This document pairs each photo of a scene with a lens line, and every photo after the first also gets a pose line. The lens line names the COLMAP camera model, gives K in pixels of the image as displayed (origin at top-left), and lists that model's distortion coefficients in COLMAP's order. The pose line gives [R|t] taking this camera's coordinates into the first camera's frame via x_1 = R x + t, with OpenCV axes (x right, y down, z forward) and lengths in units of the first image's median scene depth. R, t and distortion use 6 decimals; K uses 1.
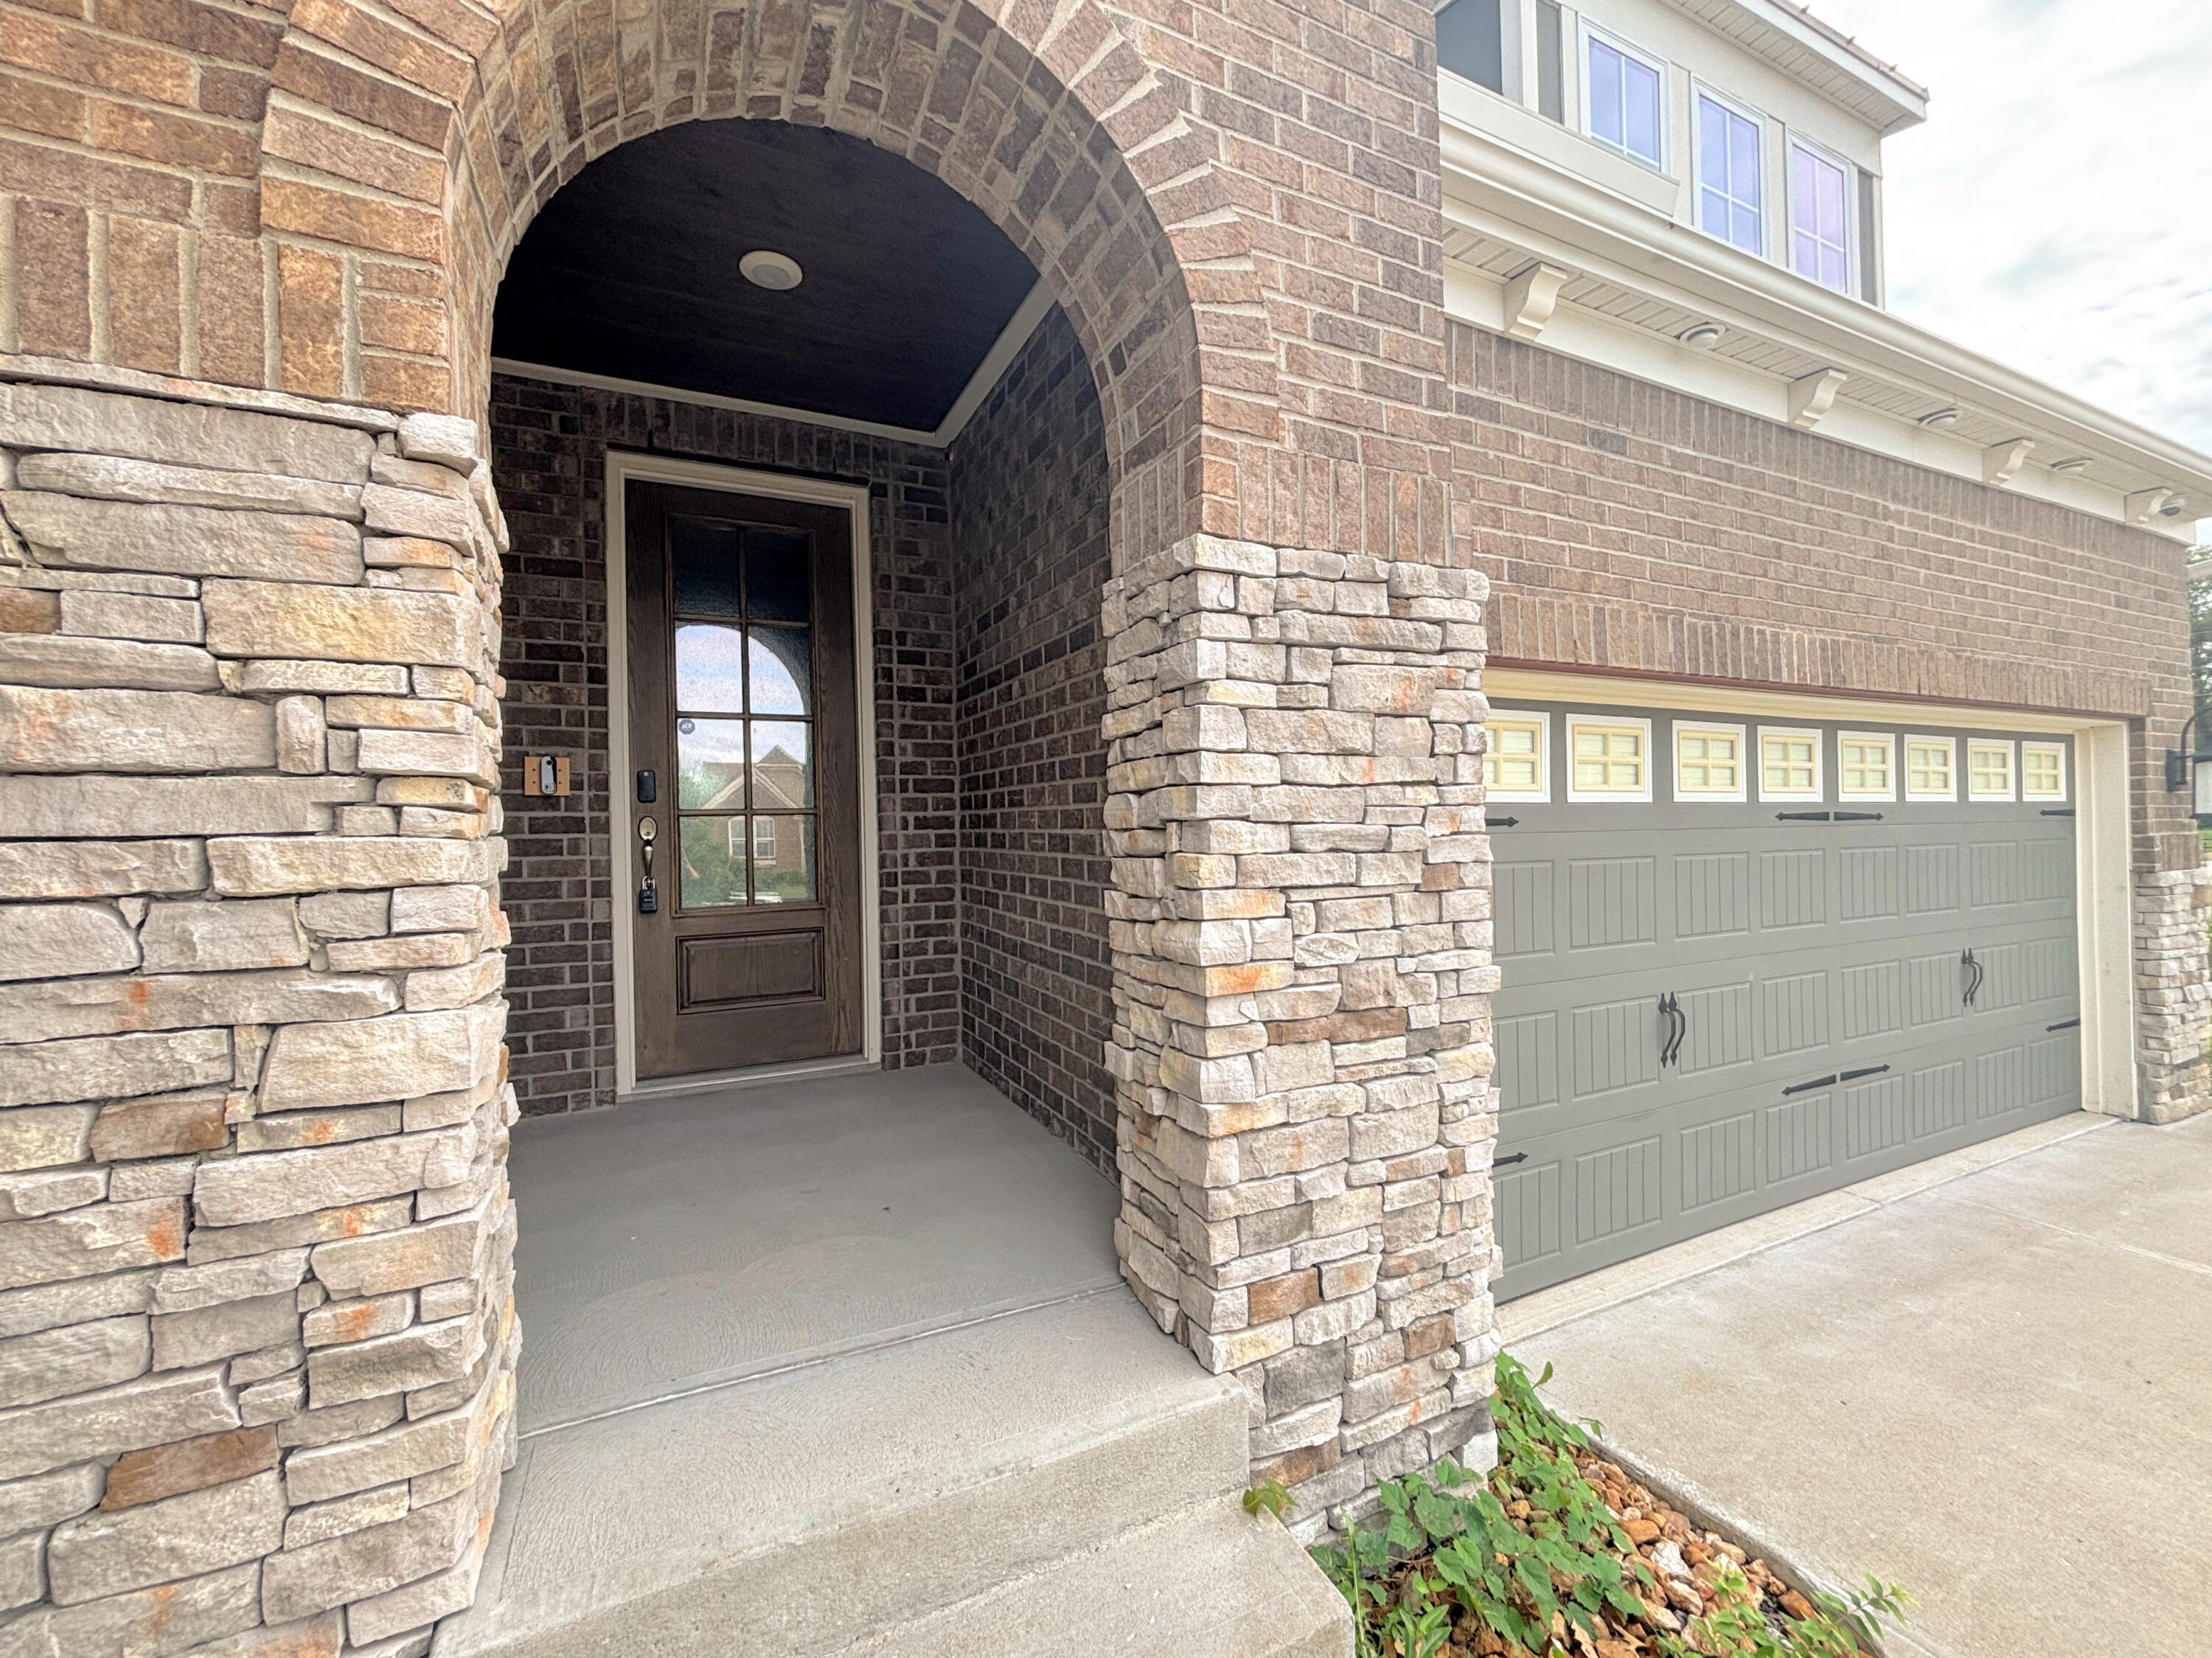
lens RADIAL K [[910.1, 0, 1106.0], [0, 910.1, 829.0], [0, 0, 1]] dist [0.010408, -0.009750]
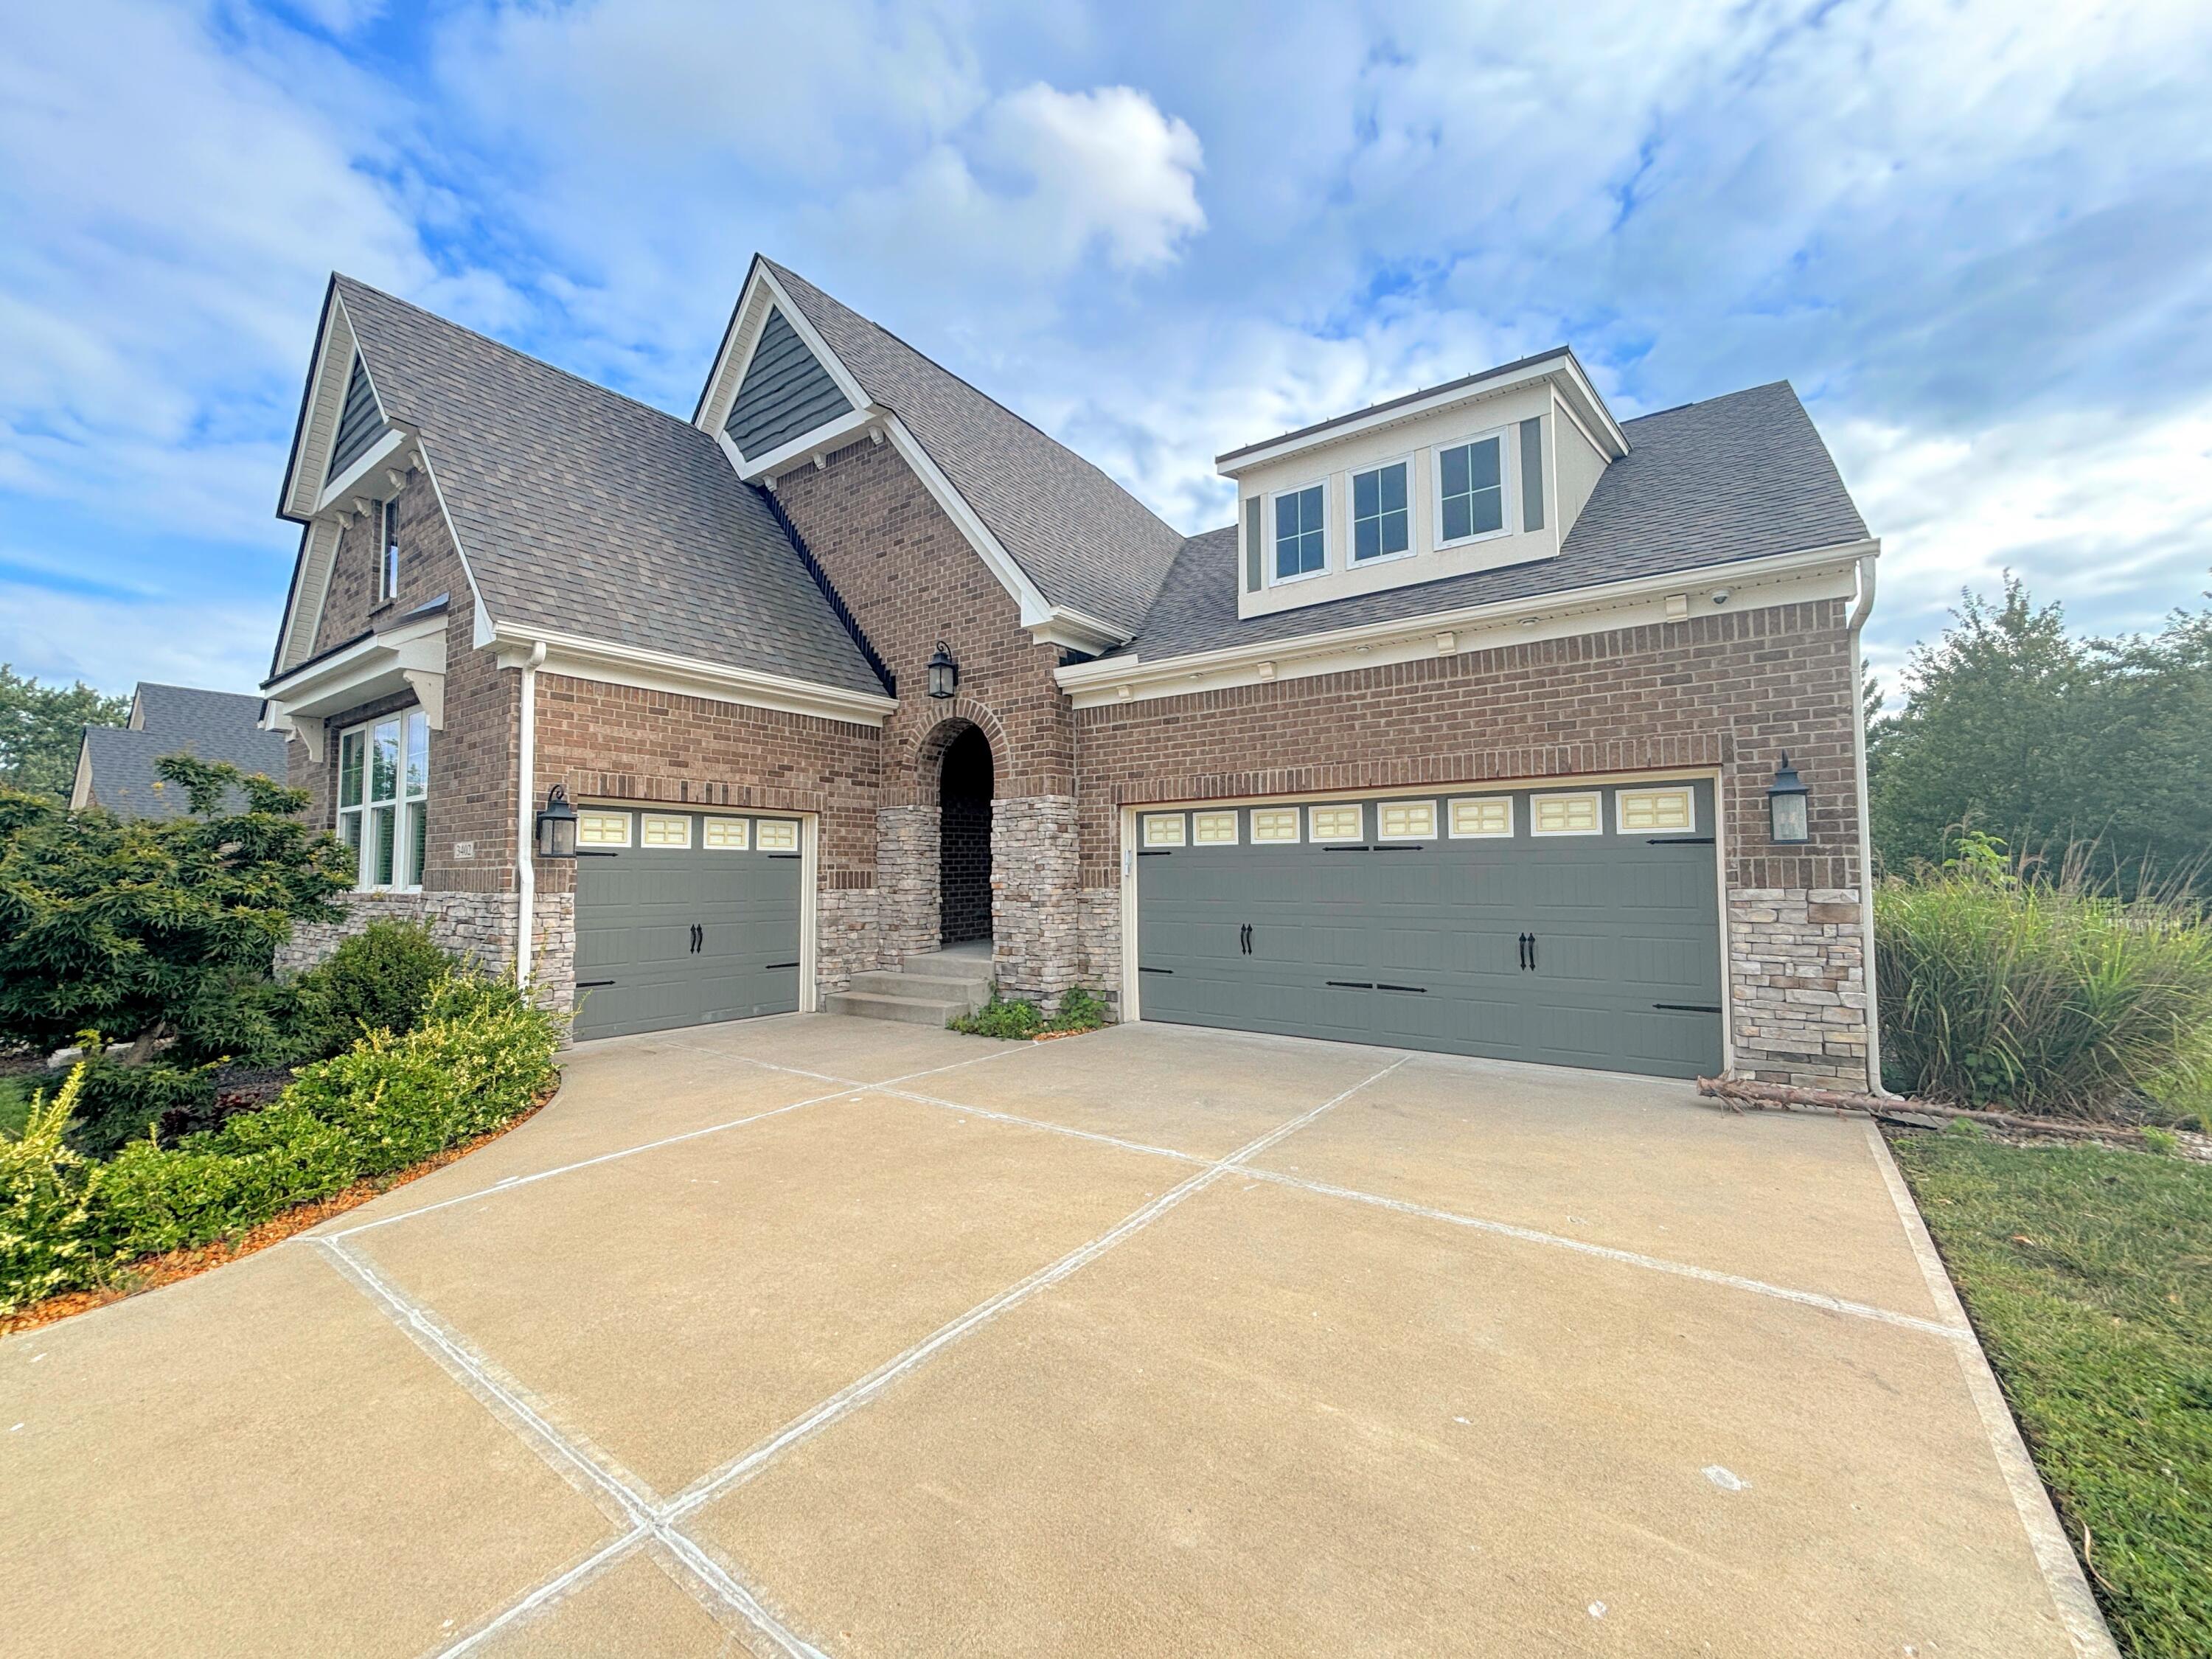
lens RADIAL K [[910.2, 0, 1106.0], [0, 910.2, 829.5], [0, 0, 1]] dist [0.010408, -0.009750]
pose [[0.471269, -0.030018, -0.881479, 4.426093], [0.001415, 0.999445, -0.033278, 0.017904], [0.881989, 0.014436, 0.471050, -0.782645]]
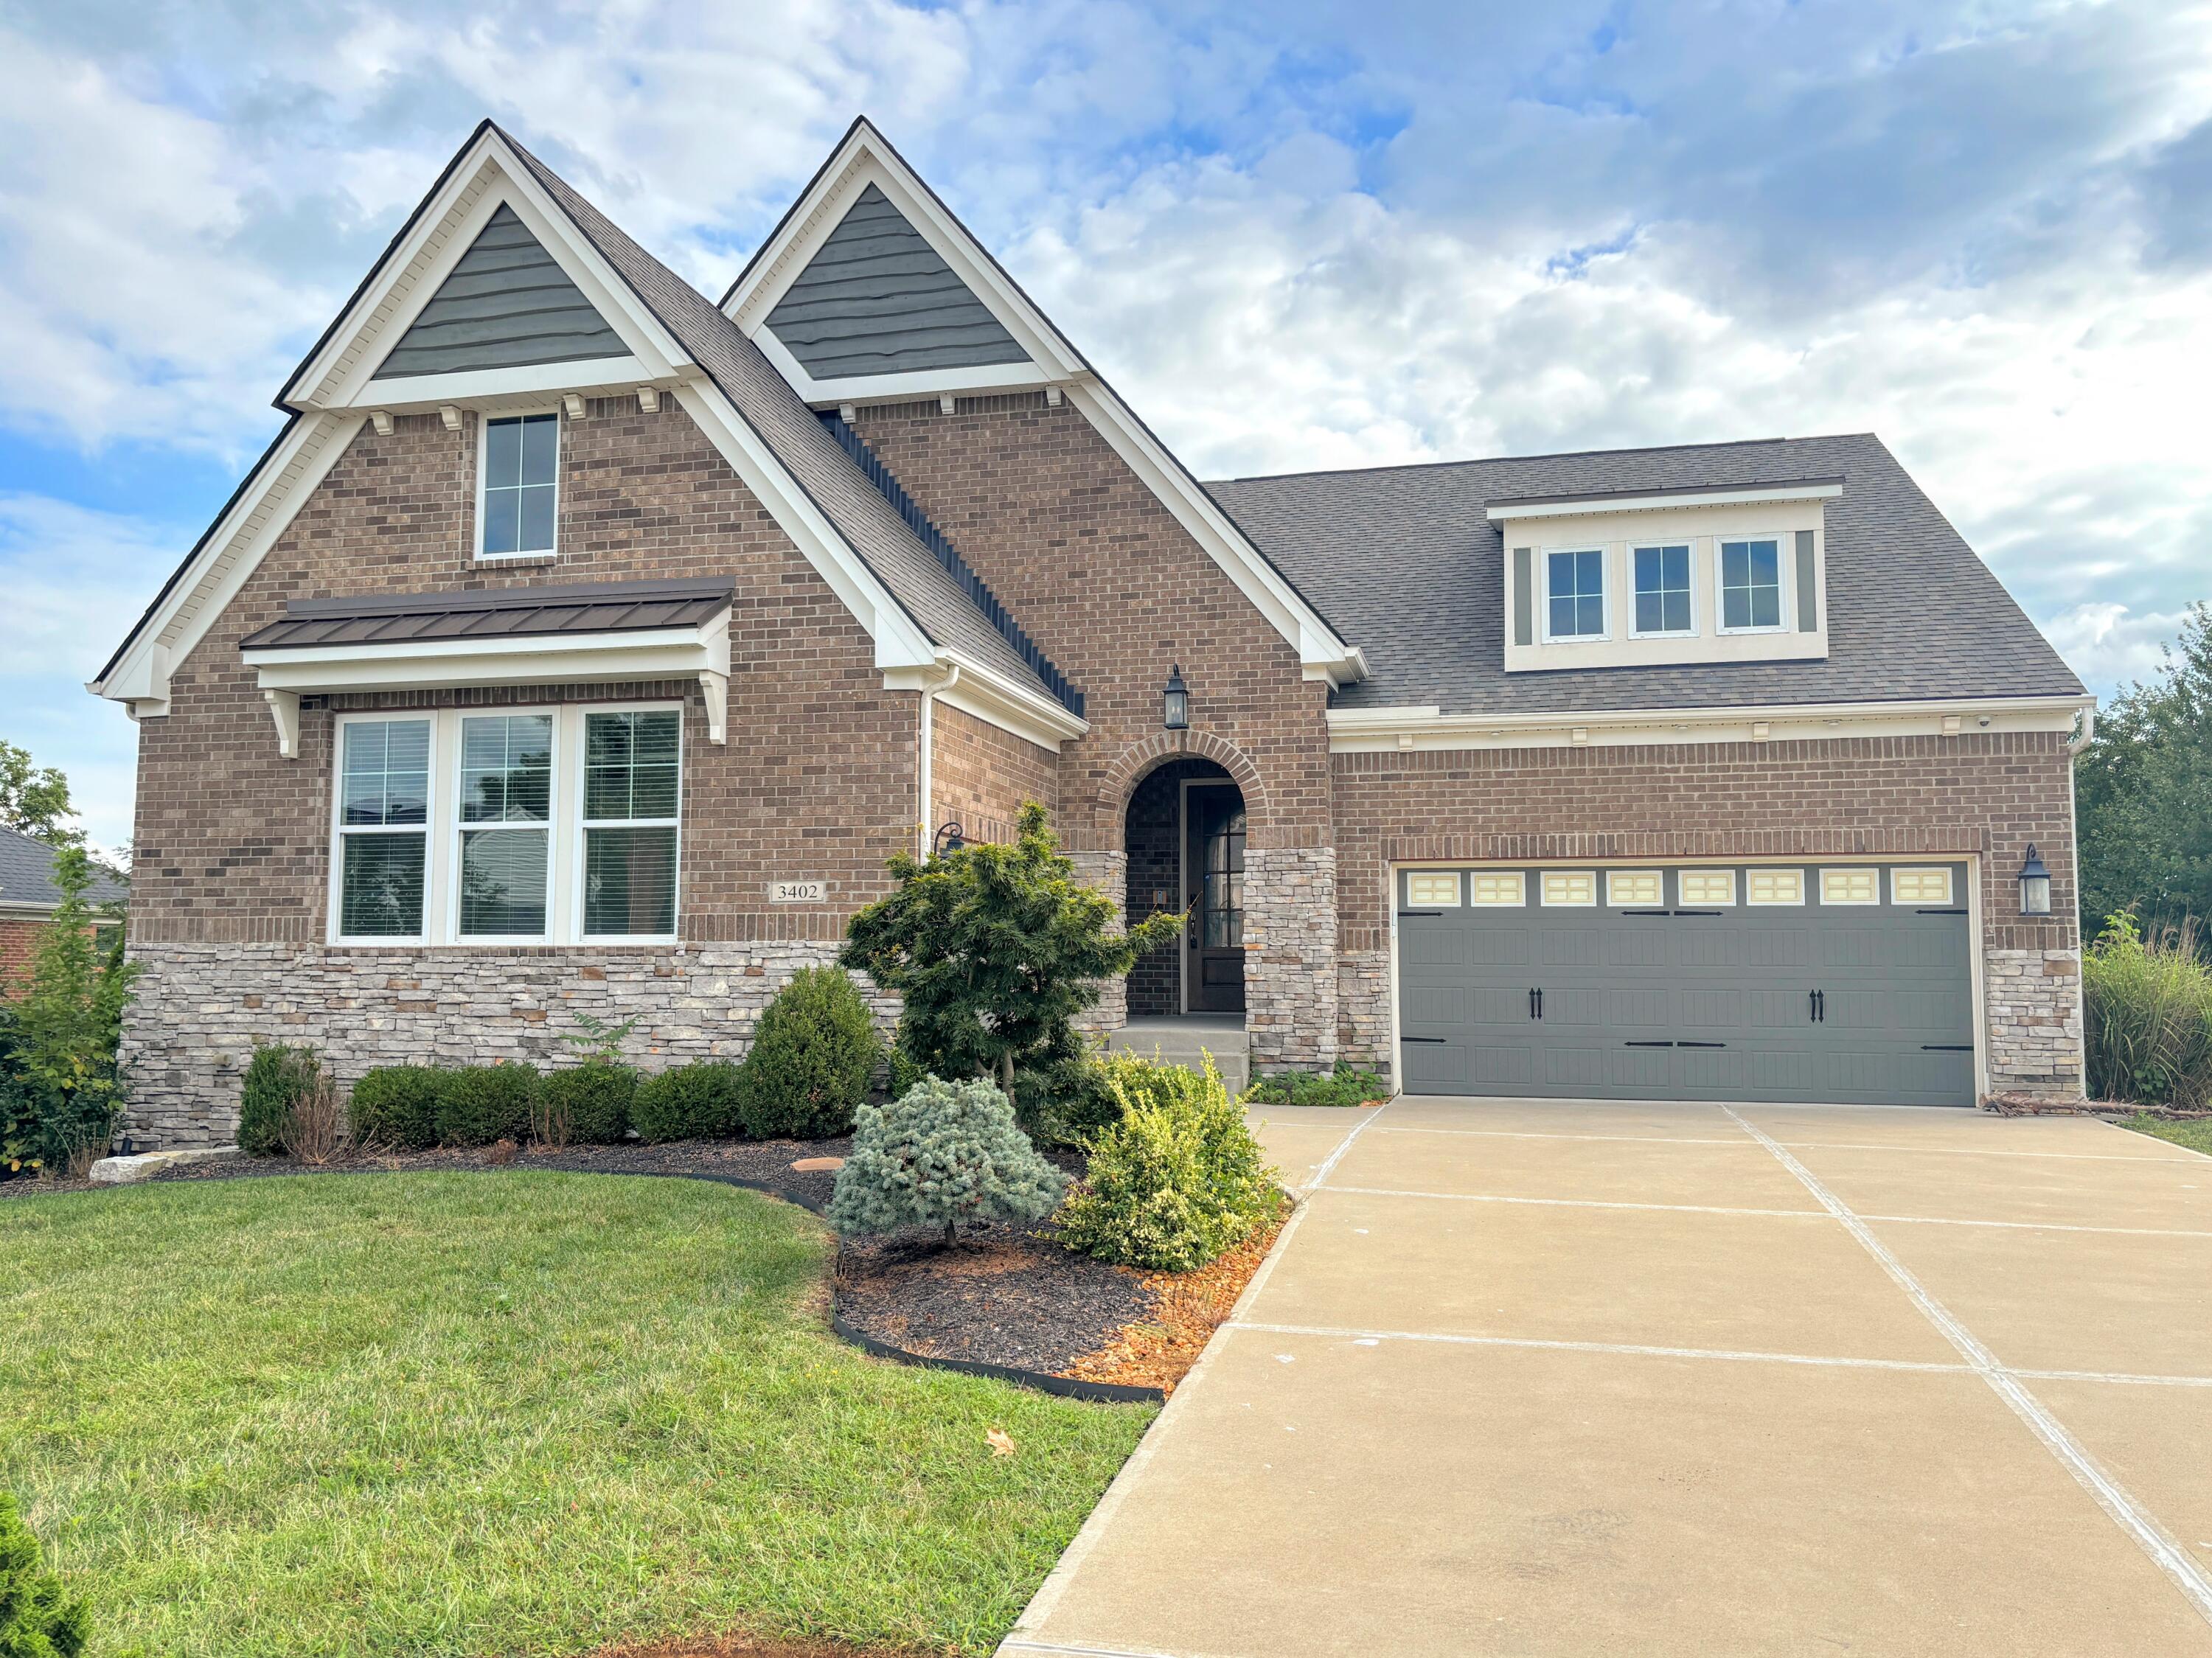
lens RADIAL K [[1685.9, 0, 1106.0], [0, 1685.9, 829.0], [0, 0, 1]] dist [0.005872, 0.003080]
pose [[0.761934, -0.029970, -0.646961, 4.518825], [-0.014240, 0.997912, -0.062998, 0.107765], [0.647499, 0.057214, 0.759916, -5.284556]]
